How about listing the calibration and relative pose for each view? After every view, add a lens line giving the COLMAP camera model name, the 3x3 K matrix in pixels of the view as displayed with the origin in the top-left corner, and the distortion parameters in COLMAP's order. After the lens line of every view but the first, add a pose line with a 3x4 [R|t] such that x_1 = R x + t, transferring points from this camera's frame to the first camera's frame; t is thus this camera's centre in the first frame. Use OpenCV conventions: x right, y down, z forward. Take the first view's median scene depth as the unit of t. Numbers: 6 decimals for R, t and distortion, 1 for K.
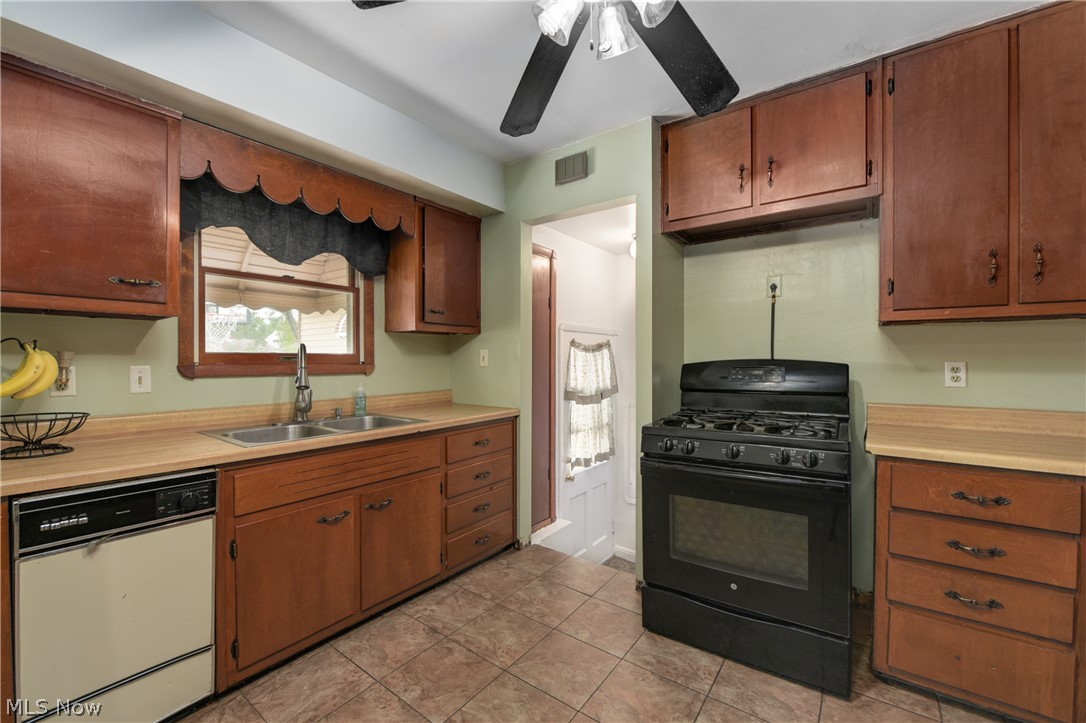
lens RADIAL K [[454.3, 0, 543.0], [0, 454.3, 361.5], [0, 0, 1]] dist [-0.002565, -0.003690]
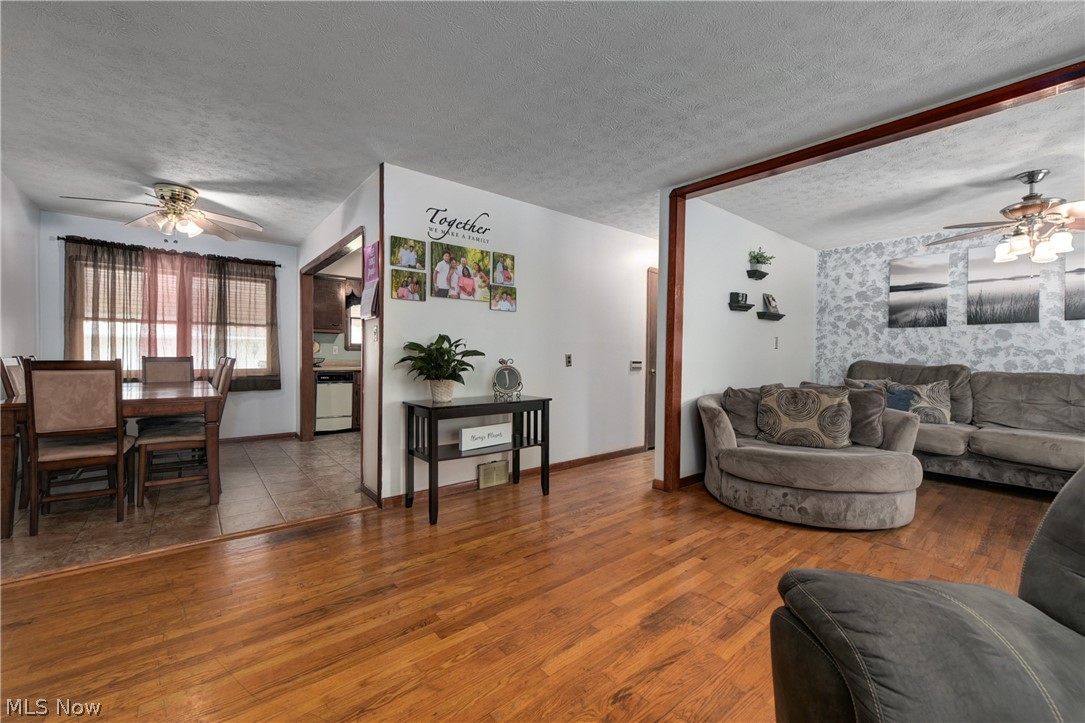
lens RADIAL K [[430.8, 0, 539.3], [0, 430.8, 362.5], [0, 0, 1]] dist [-0.008850, -0.000501]
pose [[0.970643, 0.010106, -0.240314, 1.313214], [-0.007674, 0.999909, 0.011054, 0.072841], [0.240404, -0.008886, 0.970632, -1.684307]]
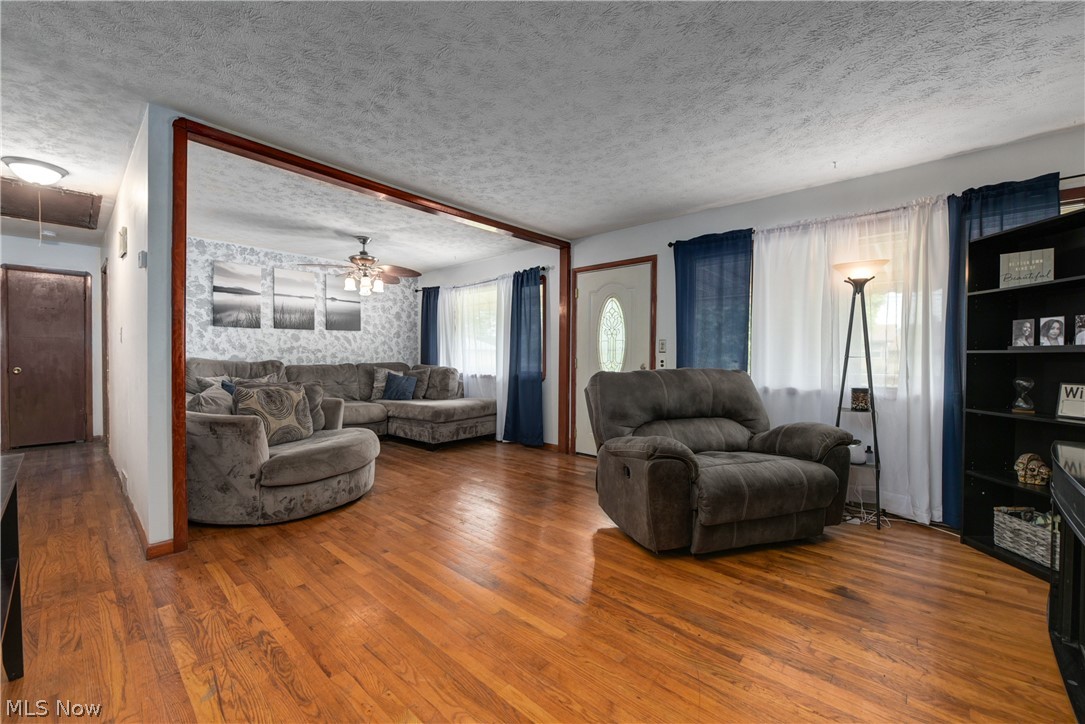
lens RADIAL K [[435.9, 0, 539.1], [0, 435.9, 362.6], [0, 0, 1]] dist [-0.007572, -0.000243]
pose [[0.092614, -0.016751, 0.995561, 0.357615], [0.000555, 0.999859, 0.016771, 0.062570], [-0.995702, -0.001001, 0.092610, -1.035846]]
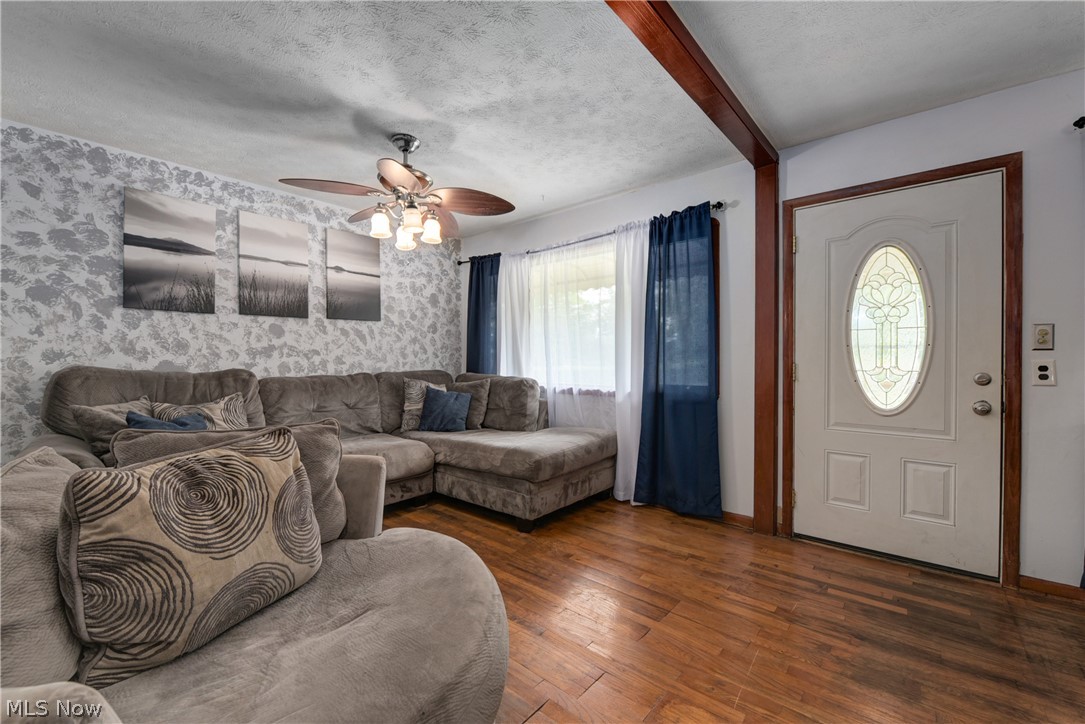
lens RADIAL K [[442.5, 0, 538.3], [0, 442.5, 362.8], [0, 0, 1]] dist [-0.009633, -0.000892]
pose [[0.069786, -0.010511, 0.997507, 1.345543], [0.006817, 0.999926, 0.010060, 0.060796], [-0.997539, 0.006098, 0.069853, -0.359483]]
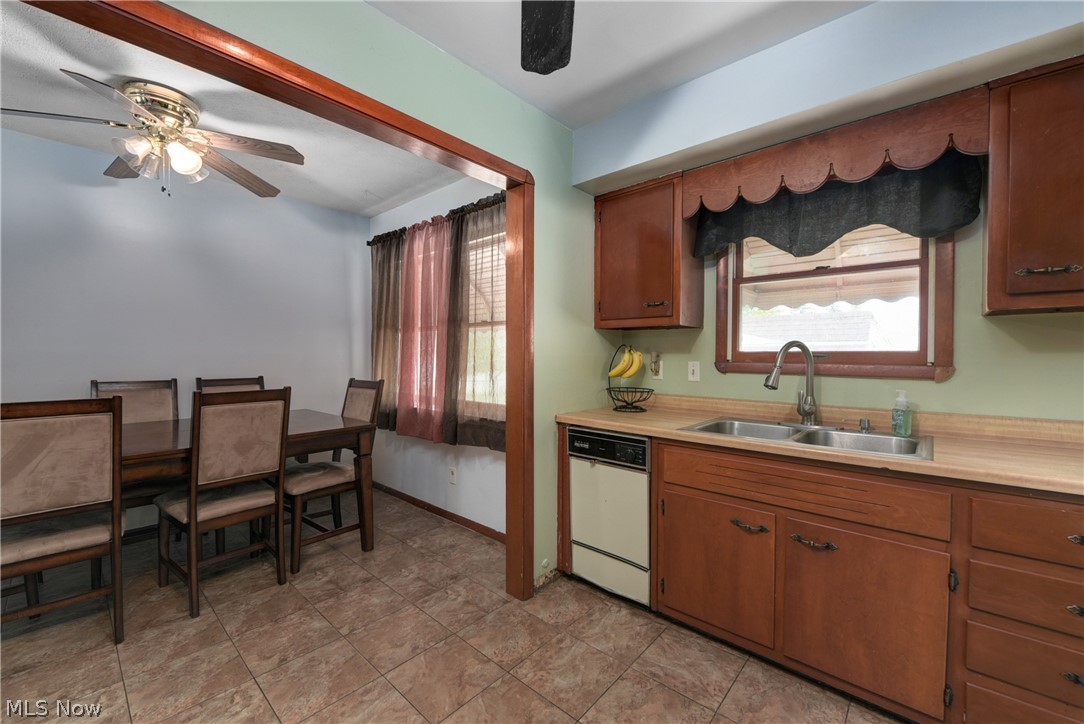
lens RADIAL K [[442.3, 0, 528.9], [0, 442.3, 362.1], [0, 0, 1]] dist [-0.003871, -0.000448]
pose [[-0.123478, 0.014817, -0.992237, 0.438278], [-0.011102, 0.999805, 0.016311, -0.004646], [0.992285, 0.013030, -0.123289, 0.581356]]
